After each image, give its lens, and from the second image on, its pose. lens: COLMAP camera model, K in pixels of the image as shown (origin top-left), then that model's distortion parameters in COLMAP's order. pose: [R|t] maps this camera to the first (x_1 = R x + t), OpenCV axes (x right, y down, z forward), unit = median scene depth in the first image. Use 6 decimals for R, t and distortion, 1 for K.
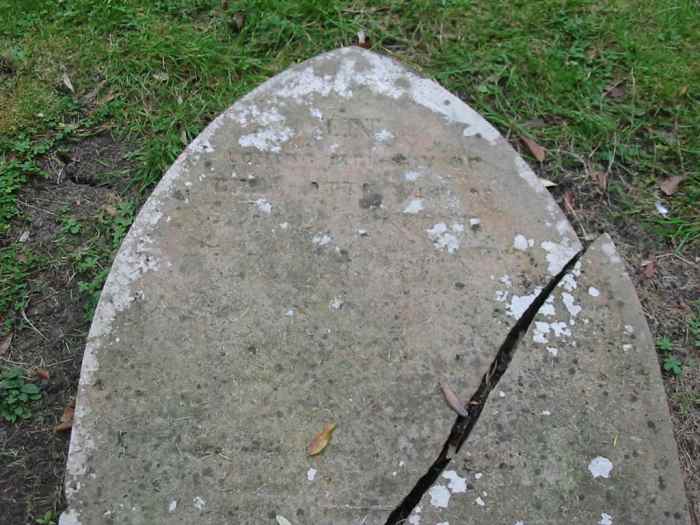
lens RADIAL K [[895.8, 0, 350.0], [0, 895.8, 262.5], [0, 0, 1]] dist [-0.159870, 0.196858]
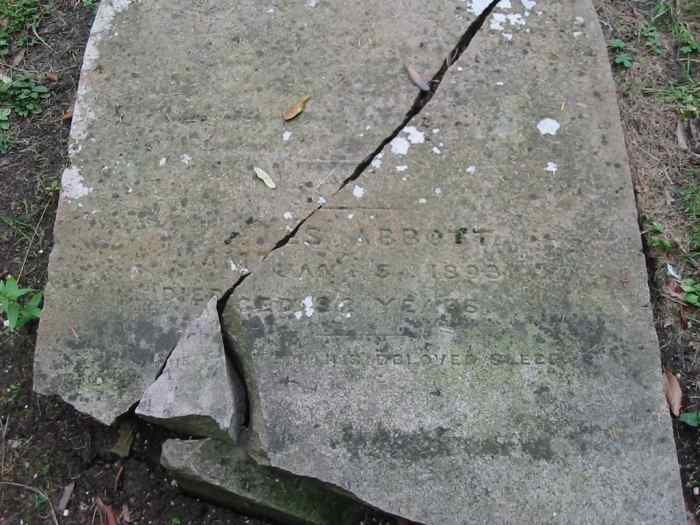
lens RADIAL K [[895.8, 0, 350.0], [0, 895.8, 262.5], [0, 0, 1]] dist [-0.159870, 0.196858]
pose [[0.999188, -0.007533, -0.039585, 0.076405], [0.010329, 0.997429, 0.070912, 0.307204], [0.038949, -0.071263, 0.996697, -0.119626]]
